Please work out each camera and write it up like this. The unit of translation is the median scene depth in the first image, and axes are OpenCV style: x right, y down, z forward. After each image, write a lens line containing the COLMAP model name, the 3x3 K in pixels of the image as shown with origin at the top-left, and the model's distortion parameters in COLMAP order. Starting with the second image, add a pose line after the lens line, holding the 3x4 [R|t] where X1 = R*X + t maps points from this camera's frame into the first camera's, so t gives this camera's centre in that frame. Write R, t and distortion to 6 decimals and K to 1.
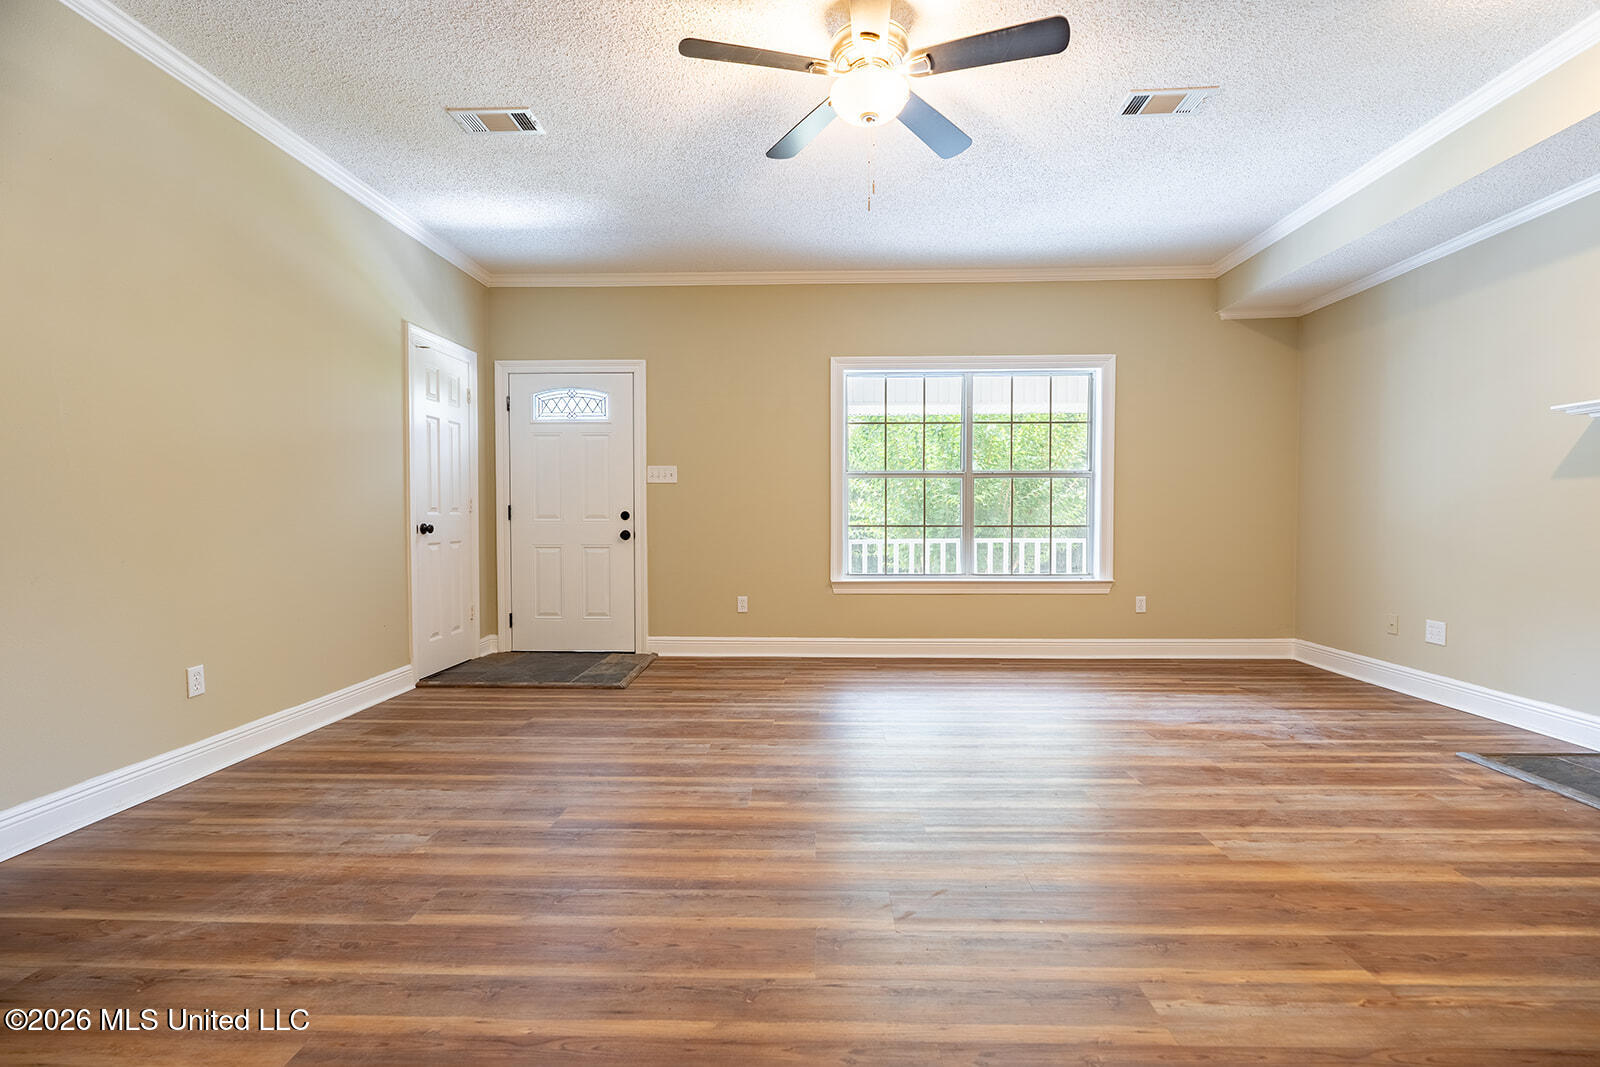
lens RADIAL K [[709.6, 0, 809.3], [0, 709.6, 534.3], [0, 0, 1]] dist [0.000728, 0.000002]
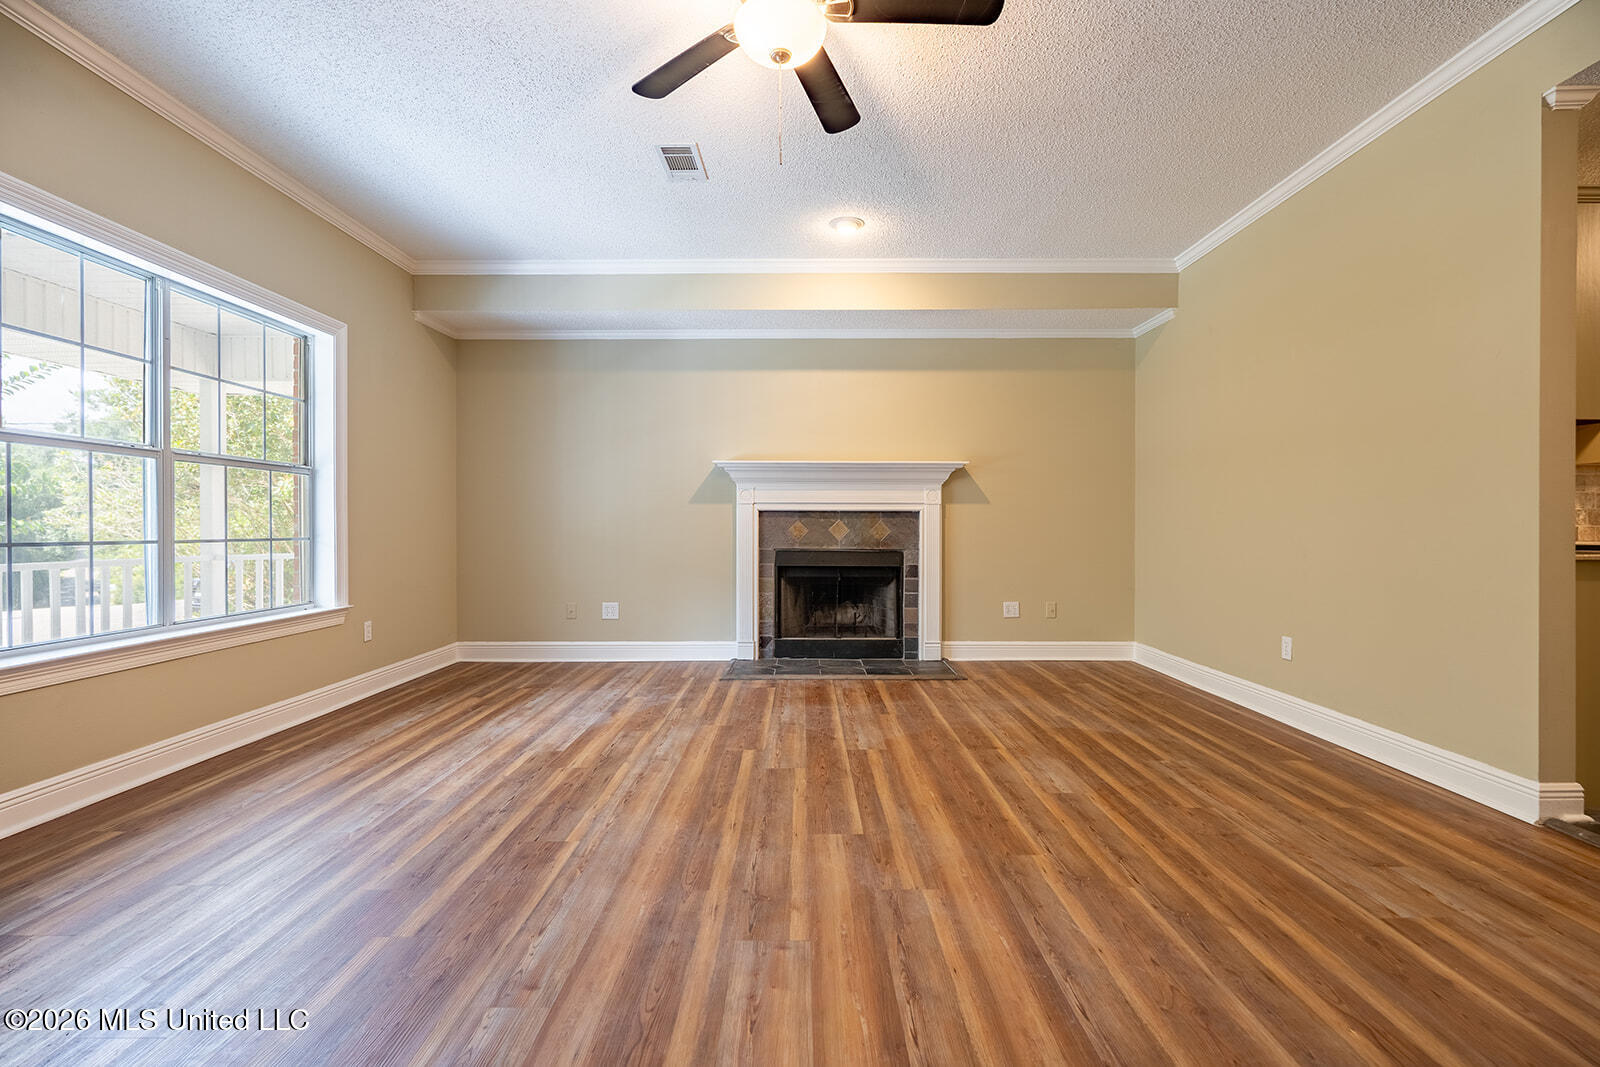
lens RADIAL K [[709.6, 0, 809.3], [0, 709.6, 534.3], [0, 0, 1]] dist [0.000728, 0.000002]
pose [[-0.035489, -0.007636, 0.999341, -0.656748], [0.024632, 0.999660, 0.008513, -0.016944], [-0.999066, 0.024918, -0.035289, 0.855192]]
